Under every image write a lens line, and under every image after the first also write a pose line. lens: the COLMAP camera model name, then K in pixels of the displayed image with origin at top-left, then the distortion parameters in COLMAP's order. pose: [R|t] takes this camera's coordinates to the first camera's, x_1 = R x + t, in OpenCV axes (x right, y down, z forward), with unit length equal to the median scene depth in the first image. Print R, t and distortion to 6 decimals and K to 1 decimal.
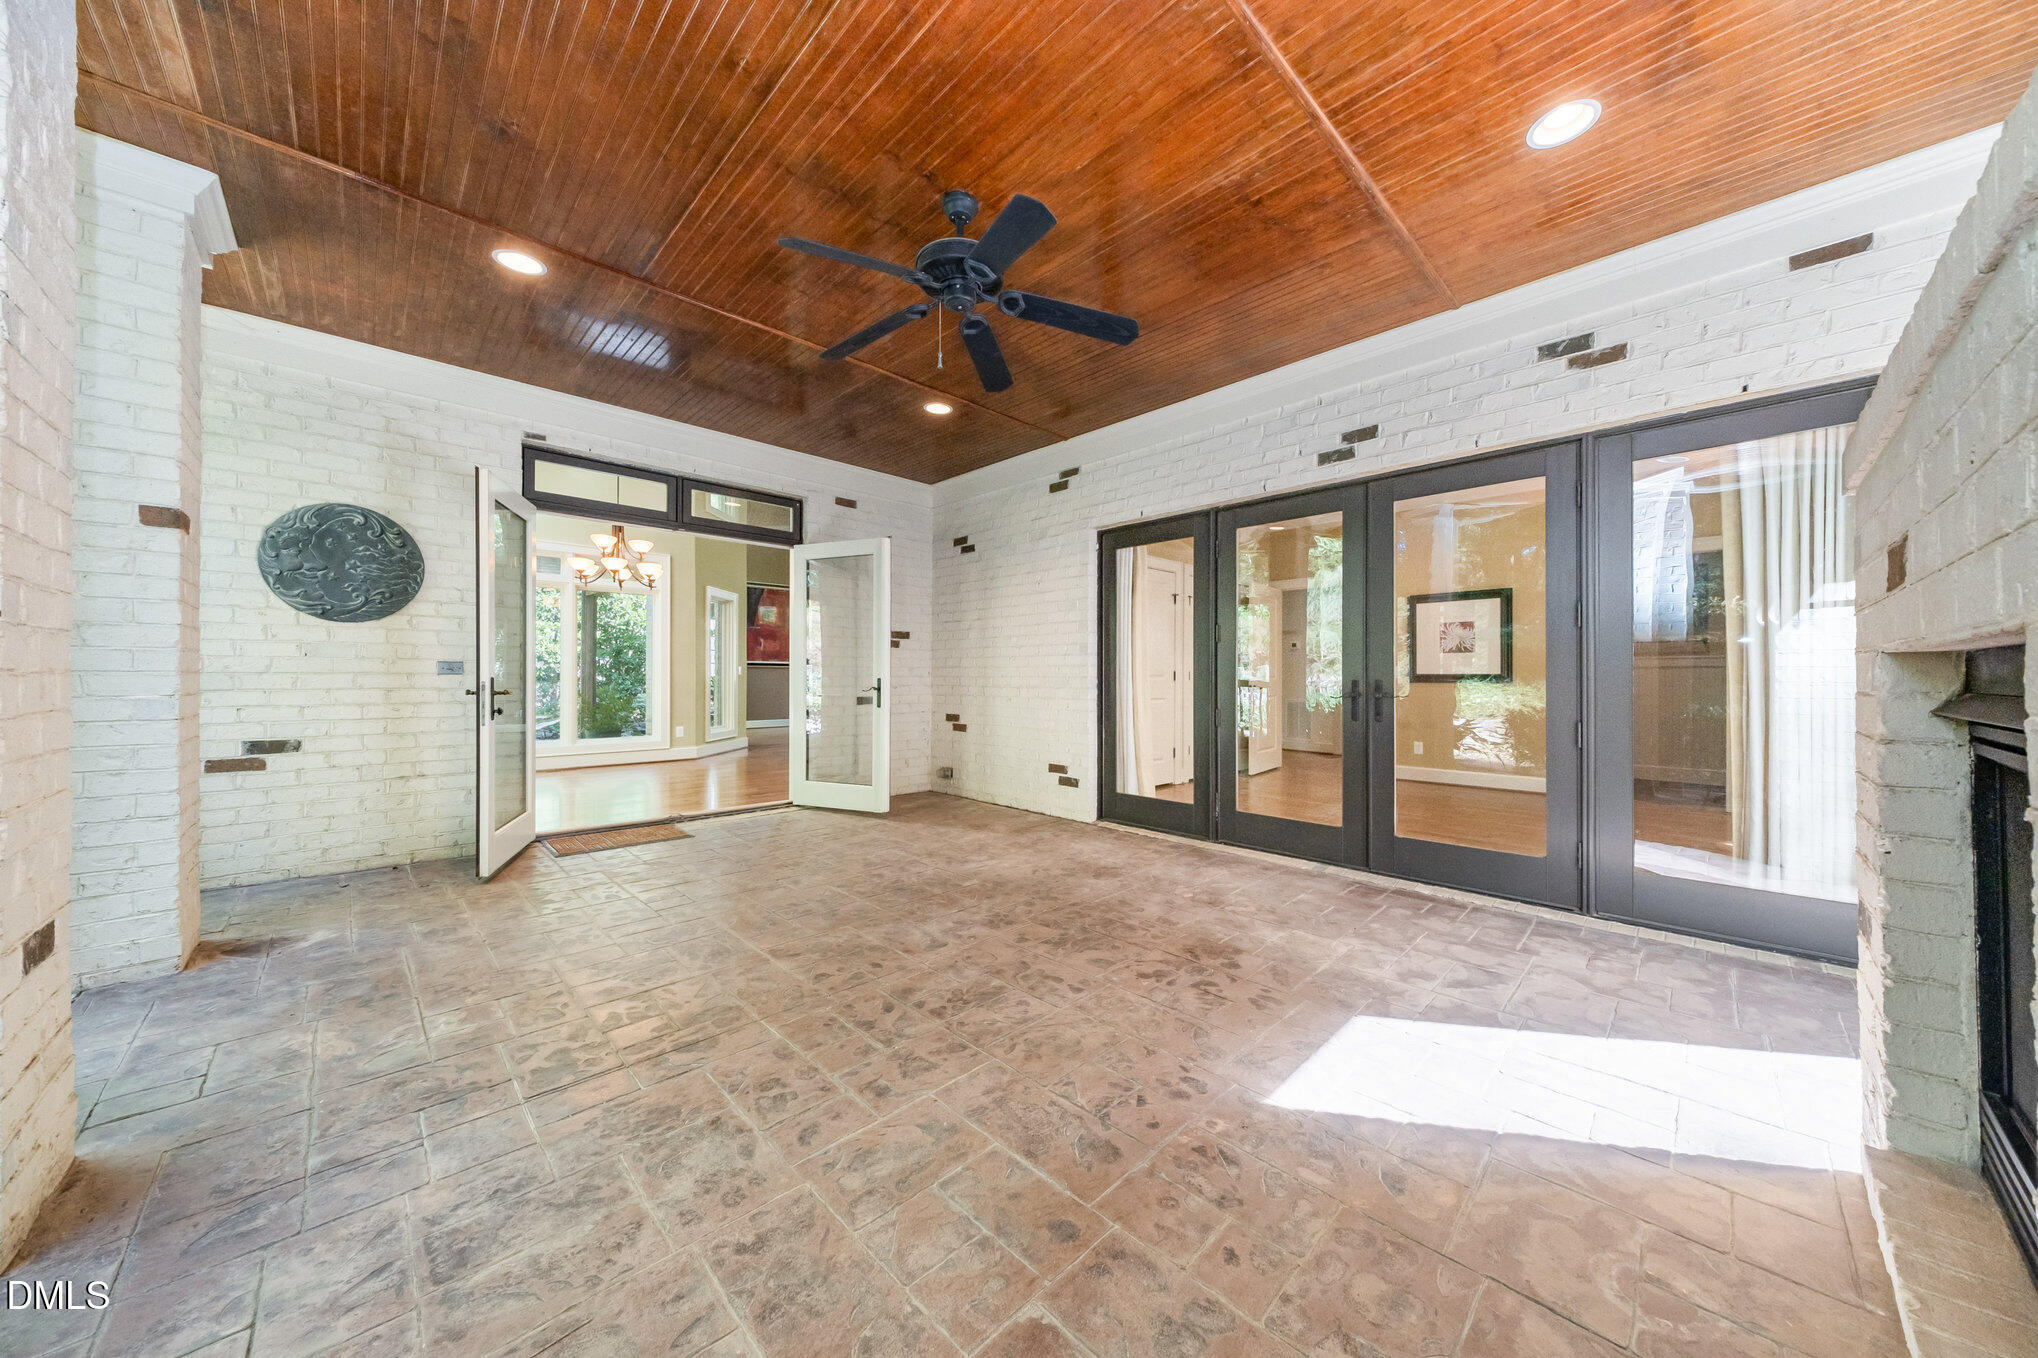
lens RADIAL K [[690.4, 0, 1053.7], [0, 690.4, 675.4], [0, 0, 1]] dist [-0.001154, 0.000080]
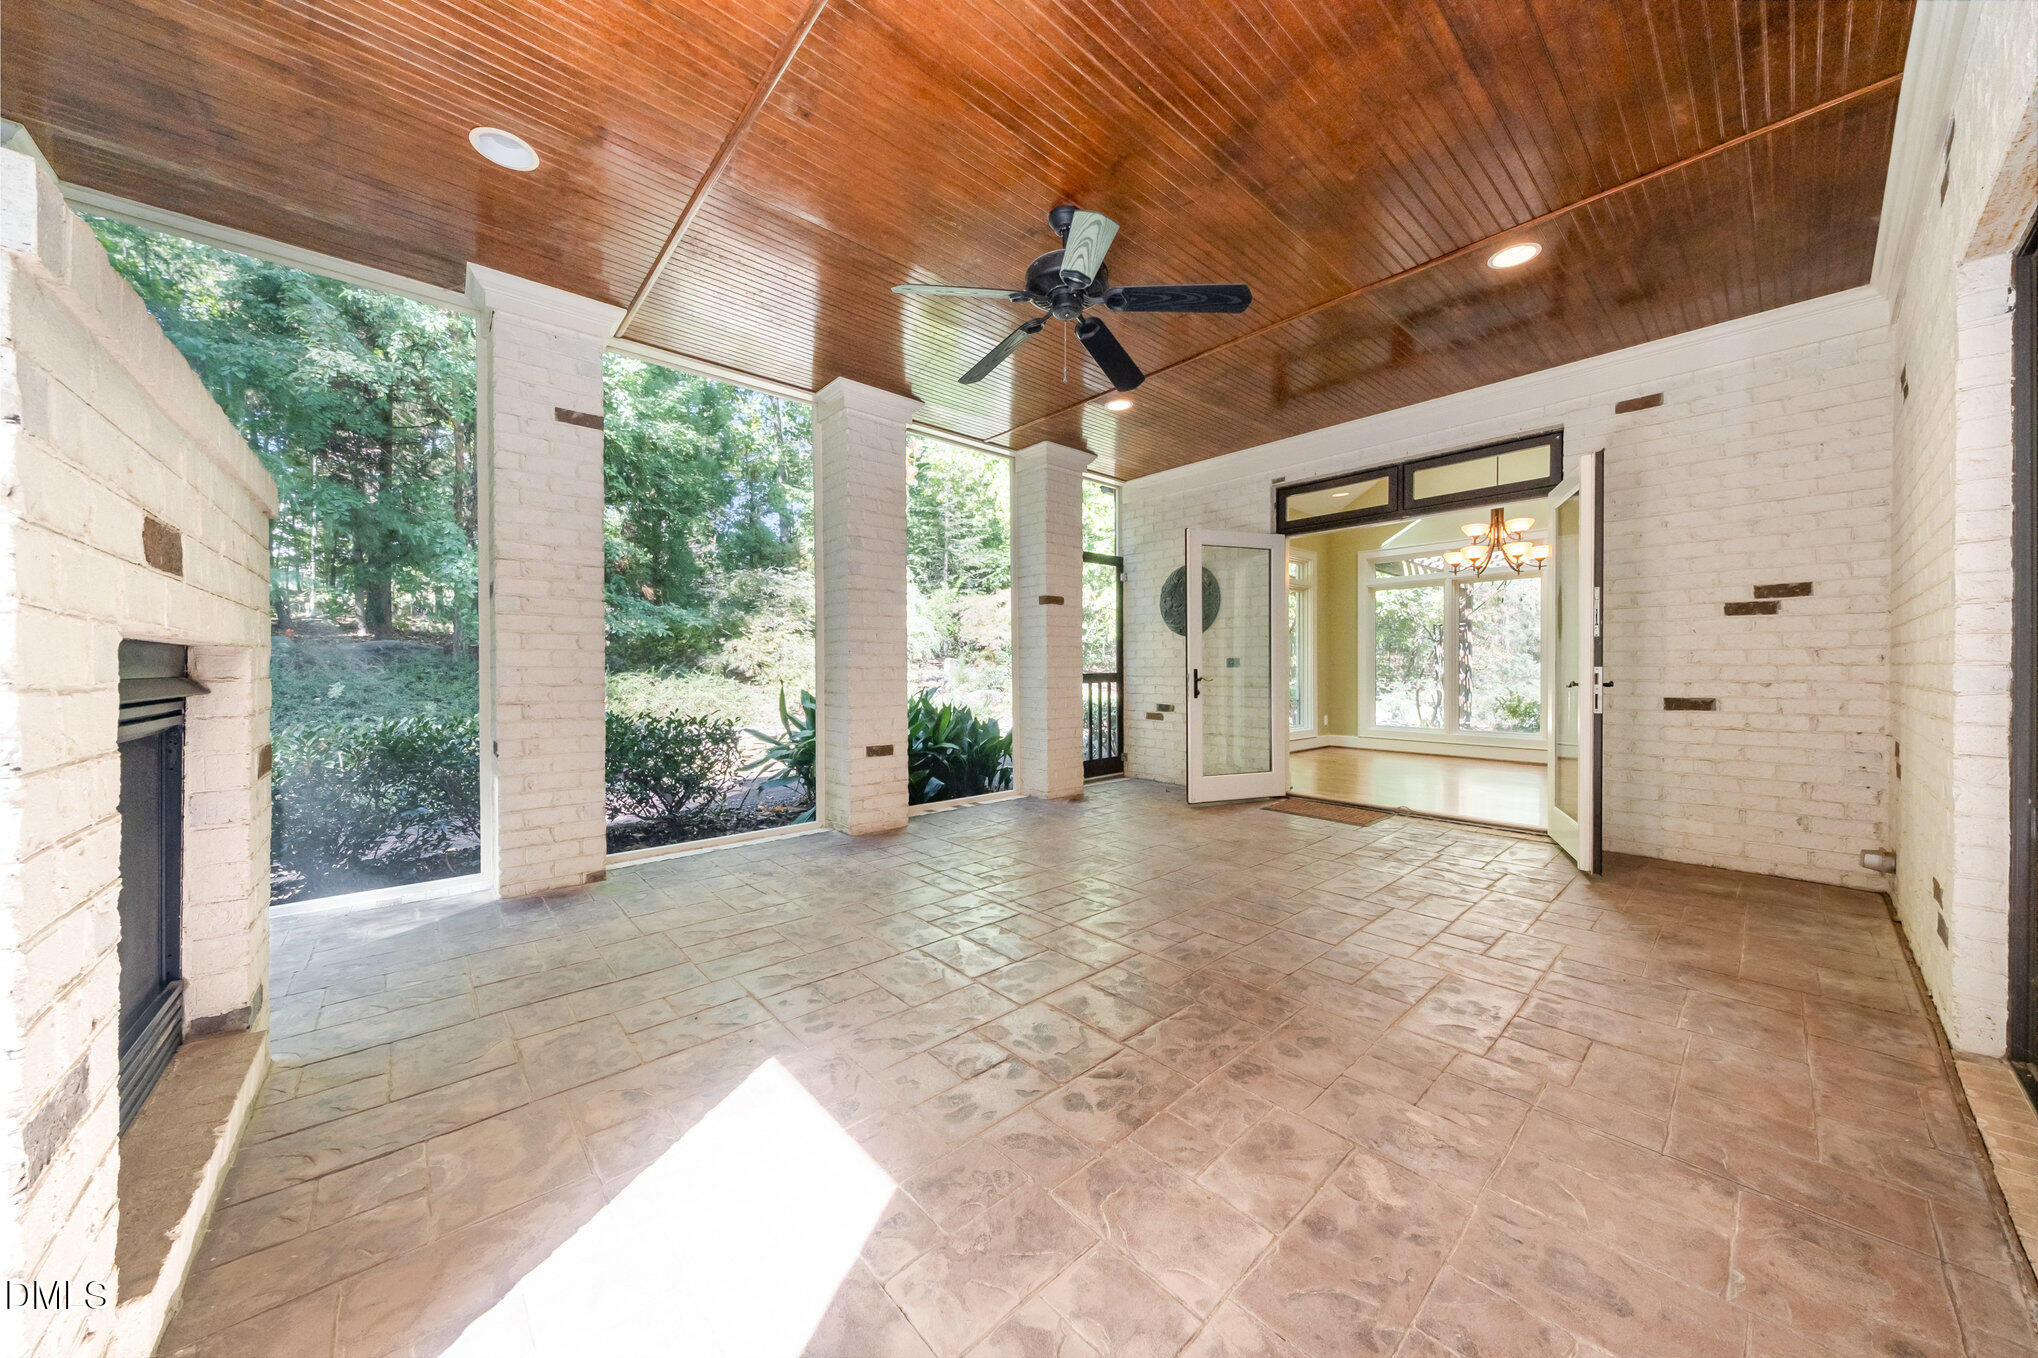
lens RADIAL K [[690.4, 0, 1004.5], [0, 690.4, 674.5], [0, 0, 1]] dist [-0.001154, 0.000080]
pose [[-0.092304, 0.004883, -0.995719, 0.717469], [0.002753, 0.999985, 0.004649, 0.007675], [0.995727, -0.002312, -0.092316, 0.779478]]
